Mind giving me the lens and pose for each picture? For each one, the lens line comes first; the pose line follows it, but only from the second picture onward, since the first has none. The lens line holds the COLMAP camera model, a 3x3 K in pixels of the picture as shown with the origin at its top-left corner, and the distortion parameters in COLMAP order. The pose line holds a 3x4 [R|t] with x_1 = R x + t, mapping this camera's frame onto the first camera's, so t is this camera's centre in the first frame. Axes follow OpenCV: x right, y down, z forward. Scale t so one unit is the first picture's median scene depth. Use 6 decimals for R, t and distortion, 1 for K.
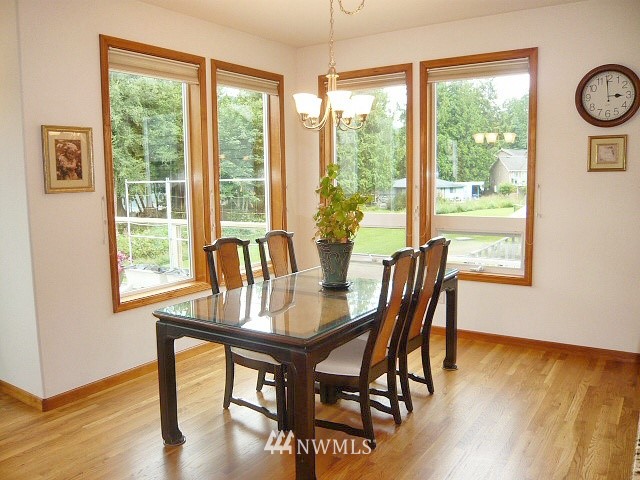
lens RADIAL K [[535.3, 0, 310.8], [0, 535.3, 244.6], [0, 0, 1]] dist [-0.092512, 0.030660]
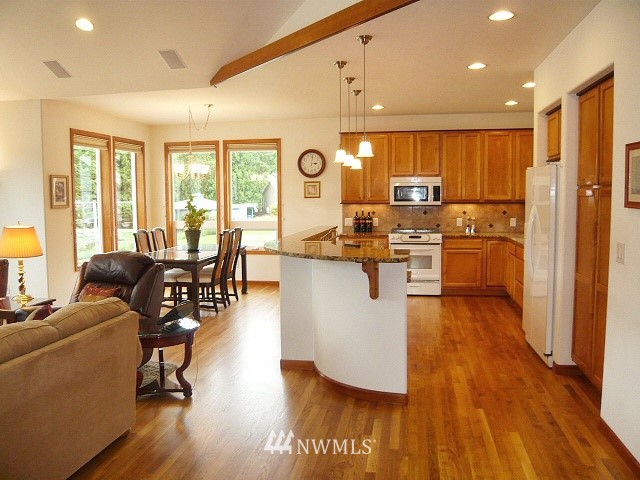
lens RADIAL K [[535.3, 0, 306.3], [0, 535.3, 244.0], [0, 0, 1]] dist [-0.092512, 0.030660]
pose [[0.919181, -0.025983, 0.392978, -0.334329], [0.042626, 0.998523, -0.033682, 0.124580], [-0.391523, 0.047710, 0.918931, -1.029322]]
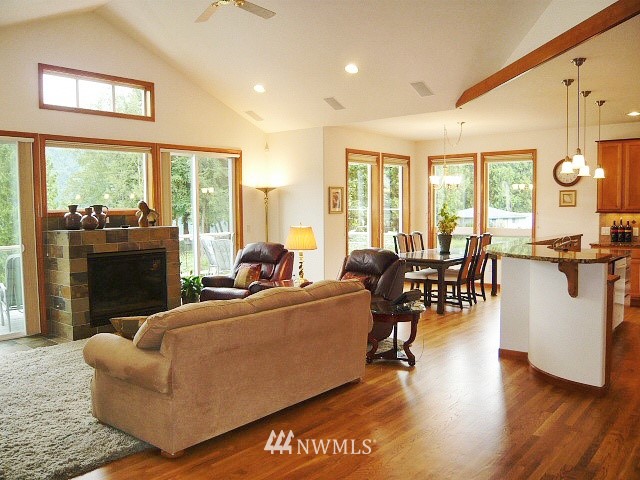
lens RADIAL K [[535.3, 0, 315.6], [0, 535.3, 243.3], [0, 0, 1]] dist [-0.092512, 0.030660]
pose [[0.994453, 0.014391, -0.104195, -0.251442], [-0.020337, 0.998211, -0.056226, 0.158798], [0.103200, 0.058033, 0.992966, -1.290923]]
